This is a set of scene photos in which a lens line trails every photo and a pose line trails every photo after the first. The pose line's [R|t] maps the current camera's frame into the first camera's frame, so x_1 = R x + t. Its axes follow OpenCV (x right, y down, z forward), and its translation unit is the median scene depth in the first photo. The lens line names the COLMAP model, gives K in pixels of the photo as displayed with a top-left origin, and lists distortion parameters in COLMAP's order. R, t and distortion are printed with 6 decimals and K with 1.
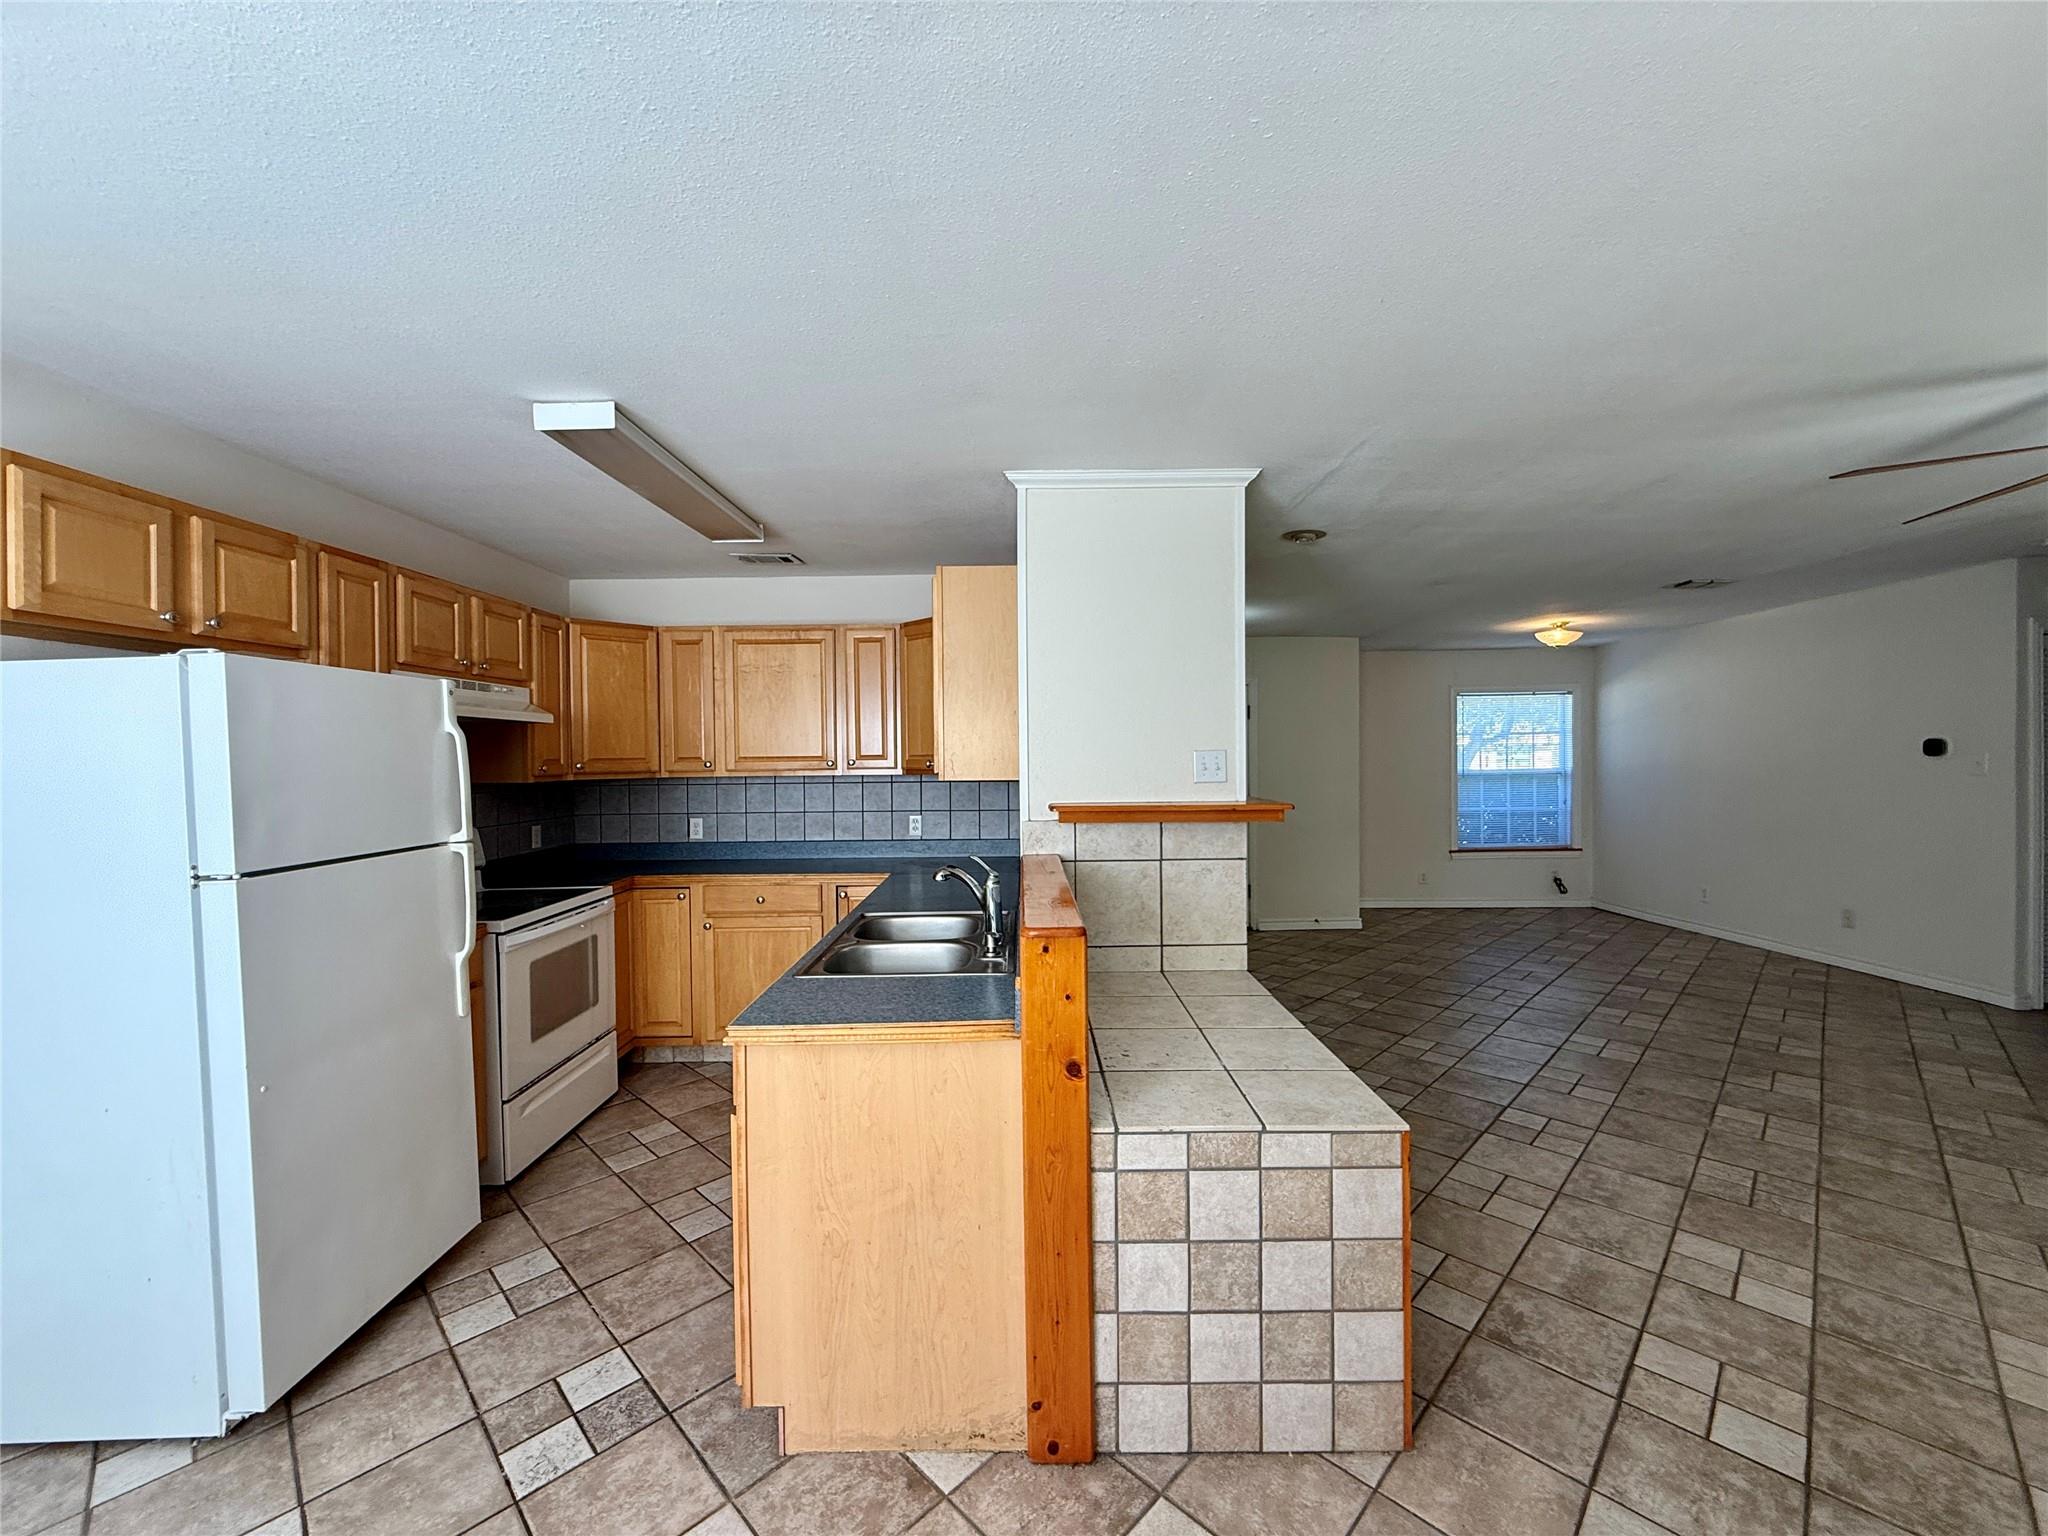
lens RADIAL K [[816.6, 0, 1018.0], [0, 816.6, 767.0], [0, 0, 1]] dist [-0.001836, 0.000401]
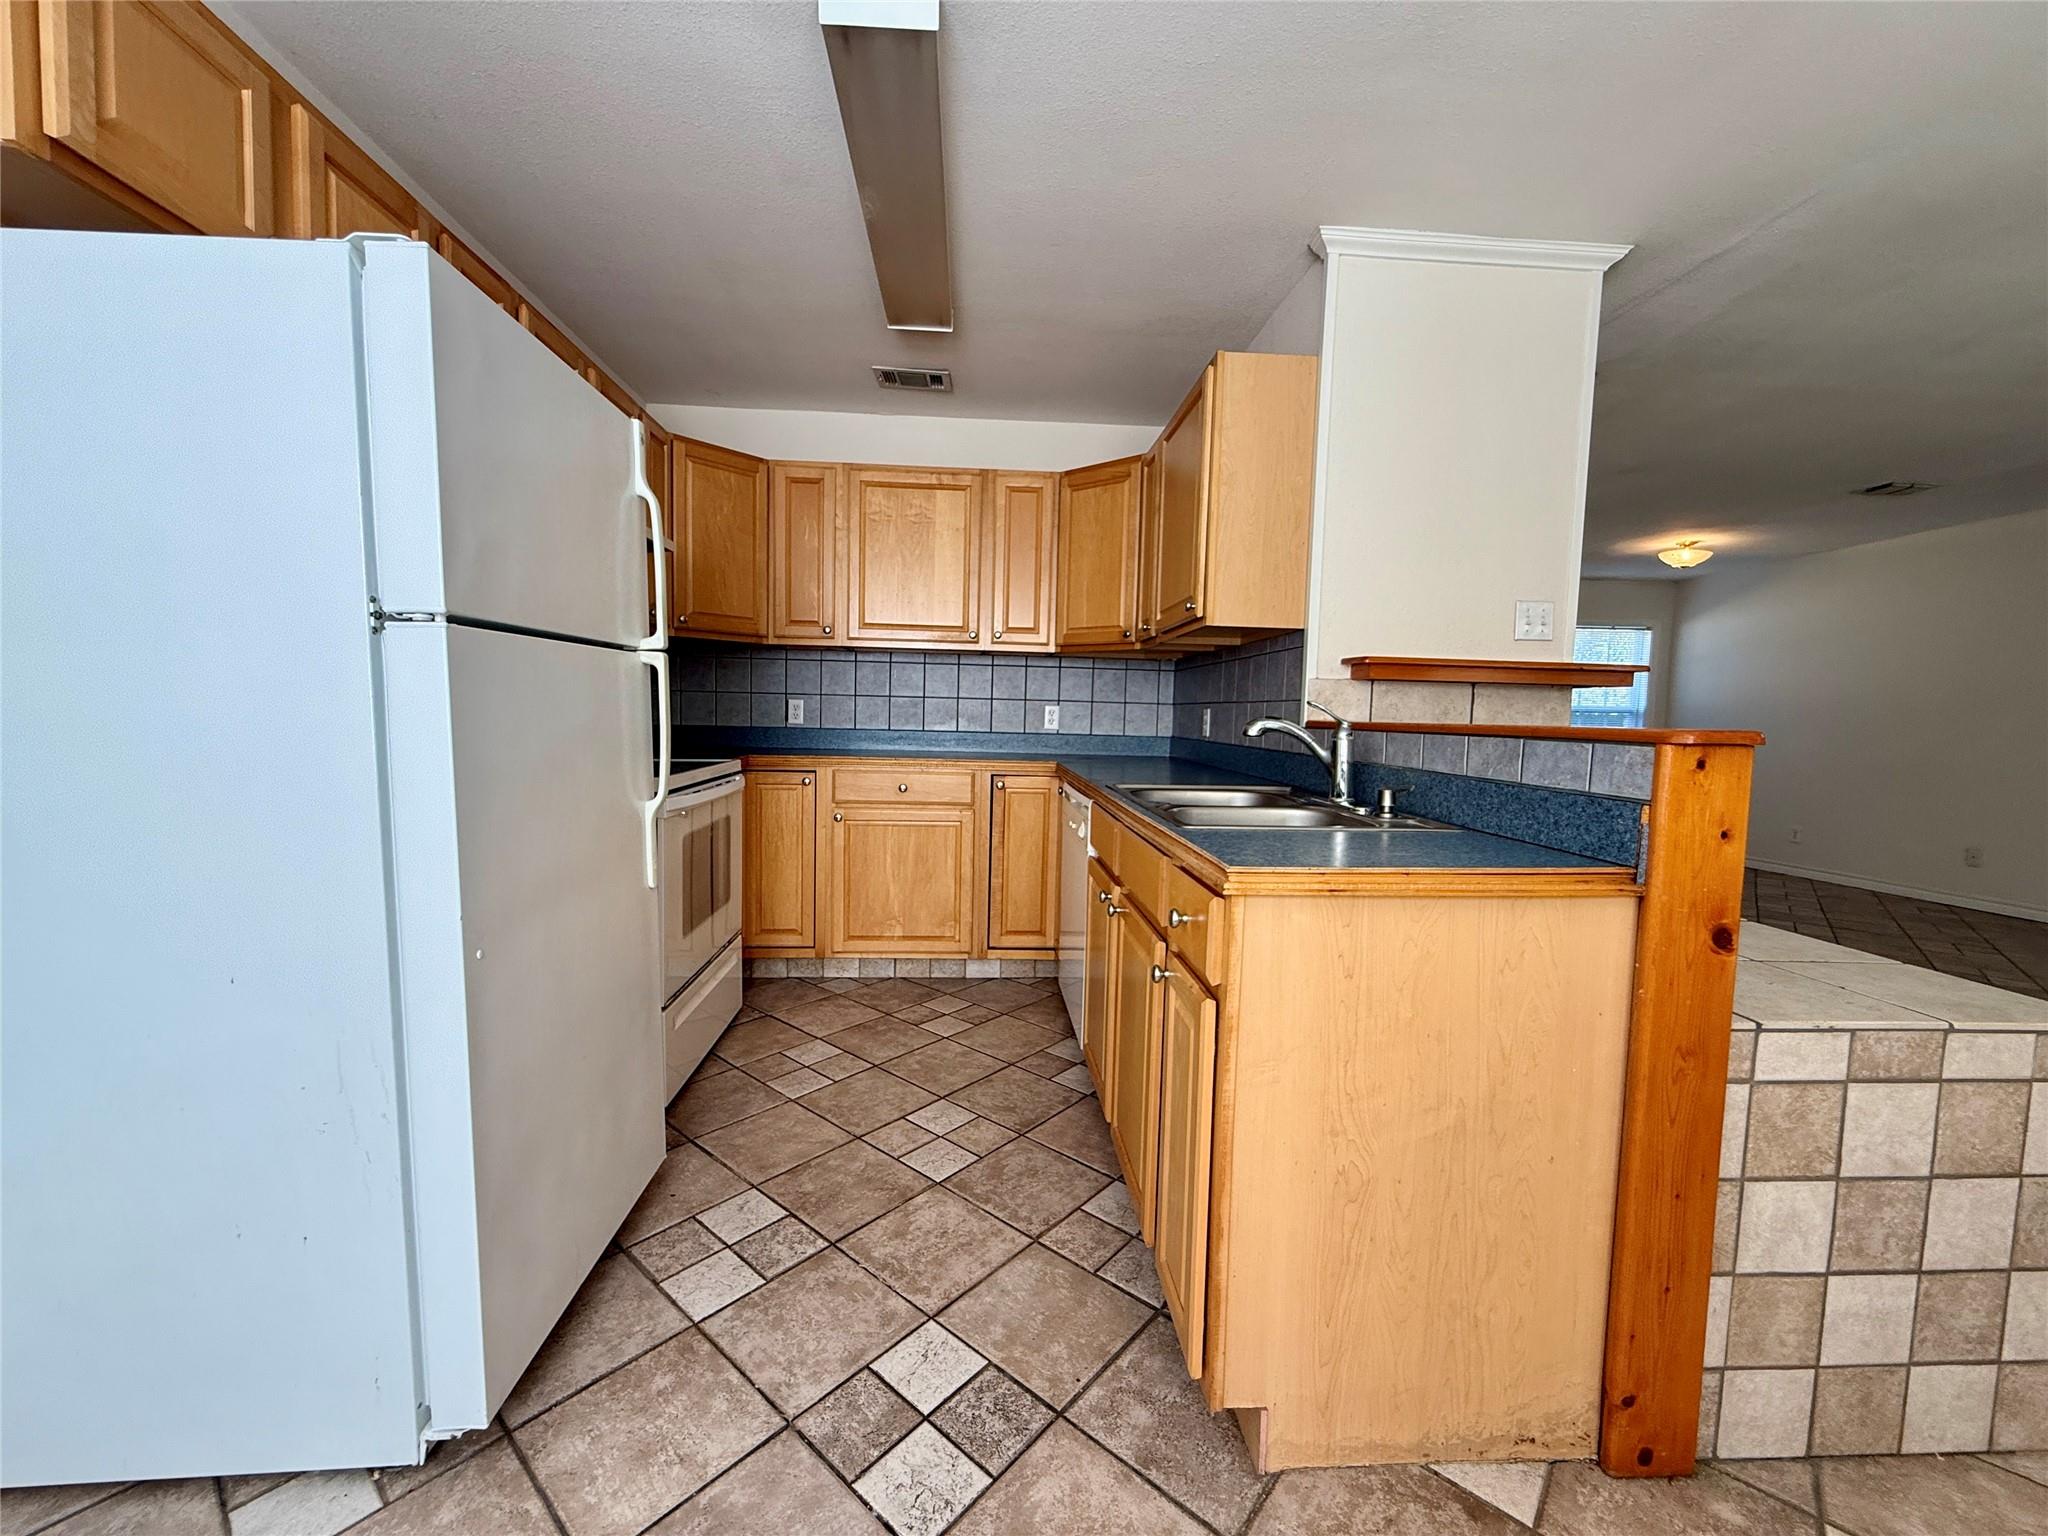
lens RADIAL K [[816.6, 0, 1017.6], [0, 816.6, 767.3], [0, 0, 1]] dist [-0.001836, 0.000401]
pose [[0.997379, 0.031272, 0.065241, -0.260049], [-0.034919, 0.997846, 0.055528, 0.093058], [-0.063364, -0.057661, 0.996323, 0.159184]]
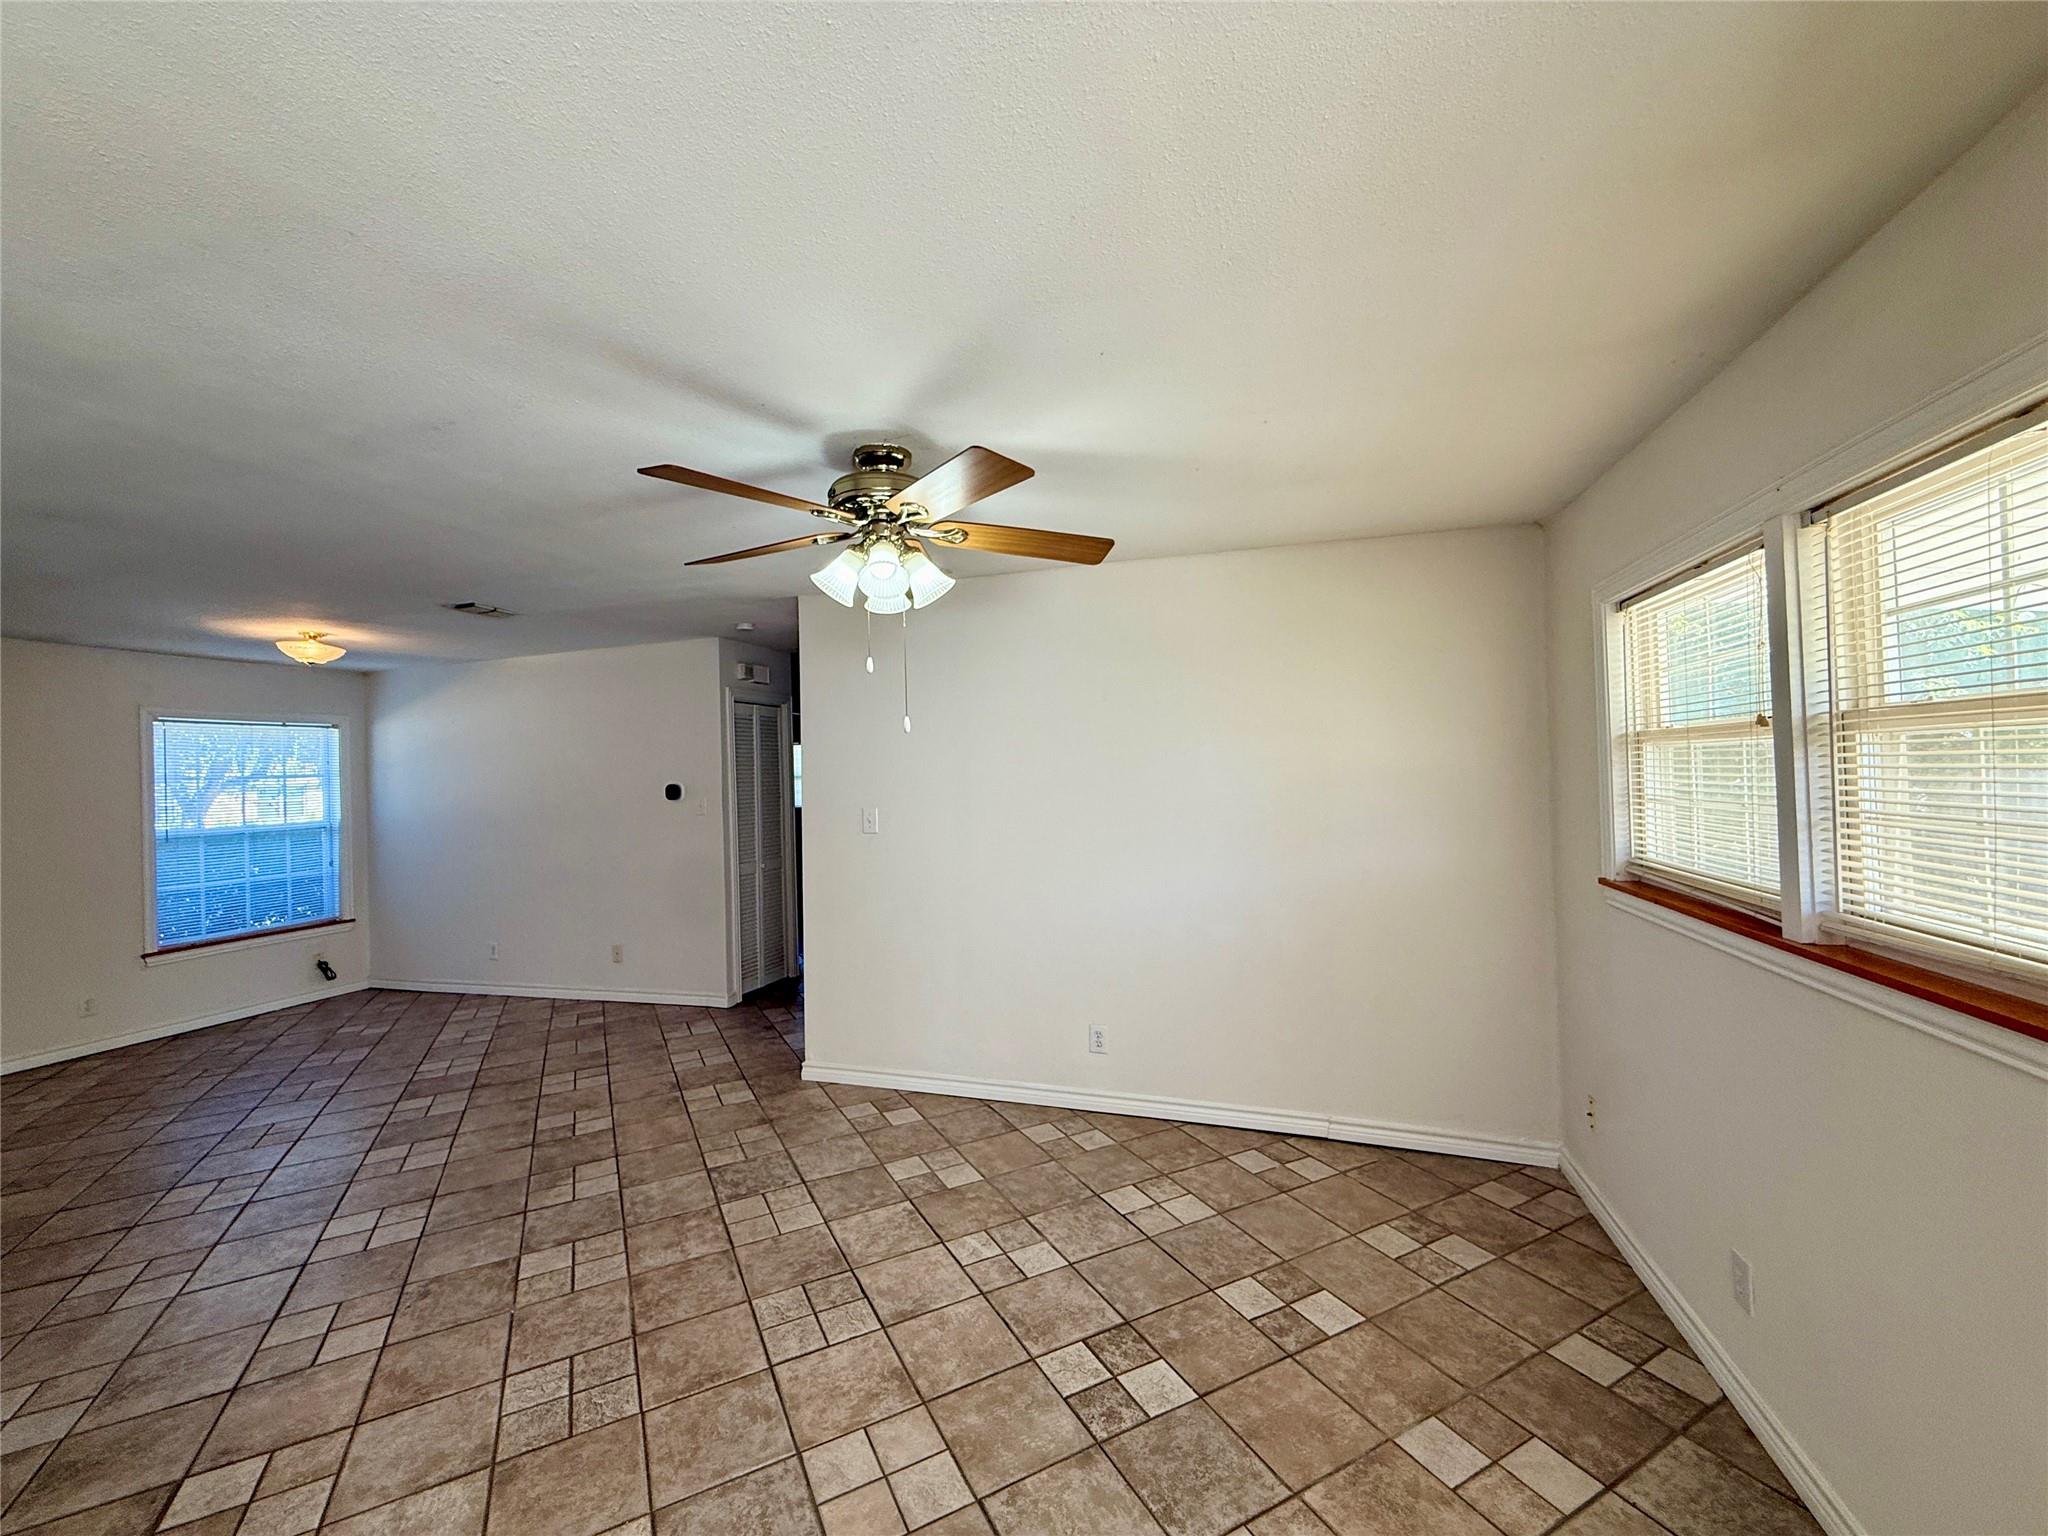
lens RADIAL K [[816.6, 0, 1015.4], [0, 816.6, 769.4], [0, 0, 1]] dist [-0.001836, 0.000401]
pose [[0.291088, 0.008478, 0.956659, 0.211686], [0.033255, 0.999267, -0.018974, -0.023709], [-0.956118, 0.037337, 0.290593, 0.262705]]
